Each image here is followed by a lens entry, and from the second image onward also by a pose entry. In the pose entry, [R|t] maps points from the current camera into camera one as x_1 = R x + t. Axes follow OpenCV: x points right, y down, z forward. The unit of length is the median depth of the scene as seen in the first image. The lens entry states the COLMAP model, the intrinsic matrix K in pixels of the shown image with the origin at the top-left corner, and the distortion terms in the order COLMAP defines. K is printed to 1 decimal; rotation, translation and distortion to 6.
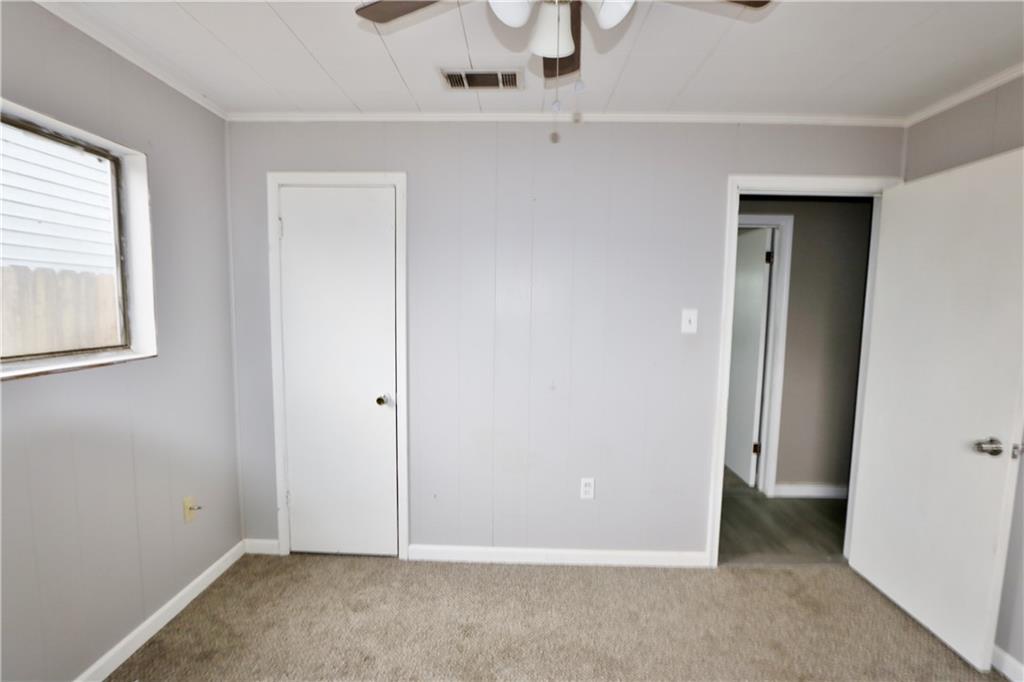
lens RADIAL K [[473.0, 0, 506.6], [0, 473.0, 349.5], [0, 0, 1]] dist [-0.018228, 0.000861]
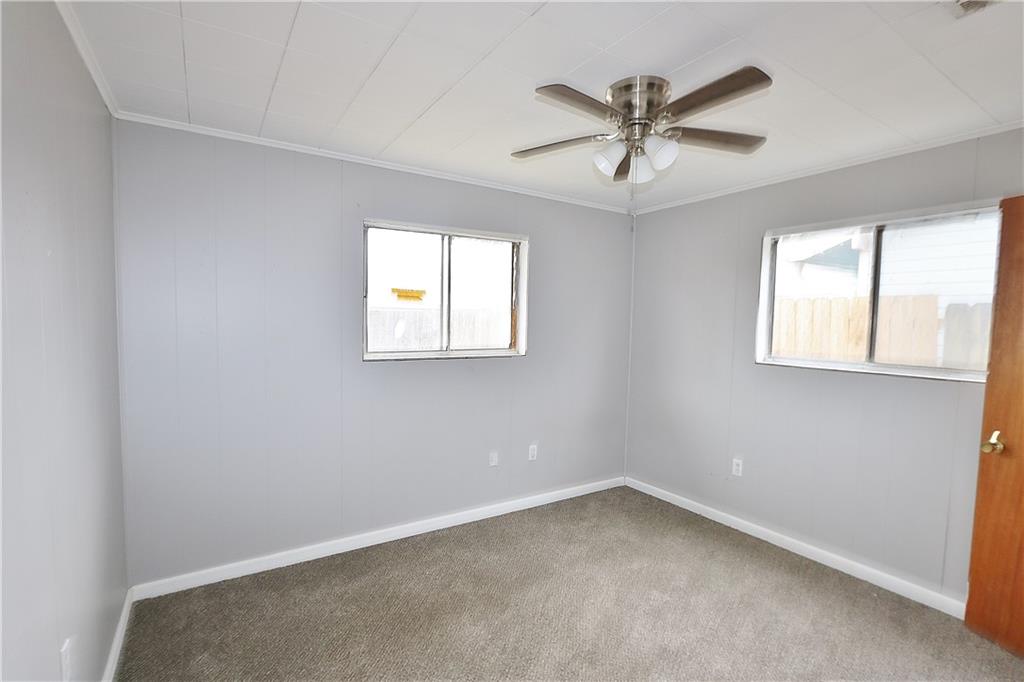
lens RADIAL K [[473.0, 0, 506.6], [0, 473.0, 349.5], [0, 0, 1]] dist [-0.018228, 0.000861]
pose [[-0.827858, 0.003547, -0.560927, 0.677156], [-0.083580, 0.988037, 0.129602, -0.089830], [0.554677, 0.154174, -0.817658, 1.009279]]
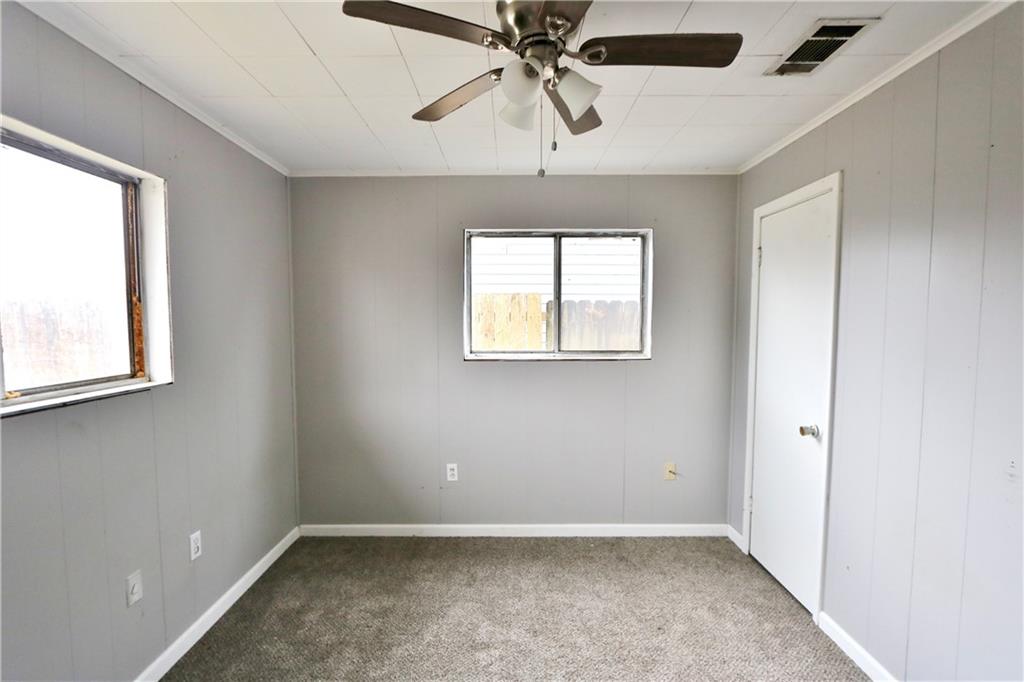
lens RADIAL K [[473.0, 0, 506.6], [0, 473.0, 349.5], [0, 0, 1]] dist [-0.018228, 0.000861]
pose [[0.020578, 0.048530, -0.998610, 0.634907], [-0.090949, 0.994771, 0.046469, -0.038429], [0.995643, 0.089866, 0.024884, 0.407693]]
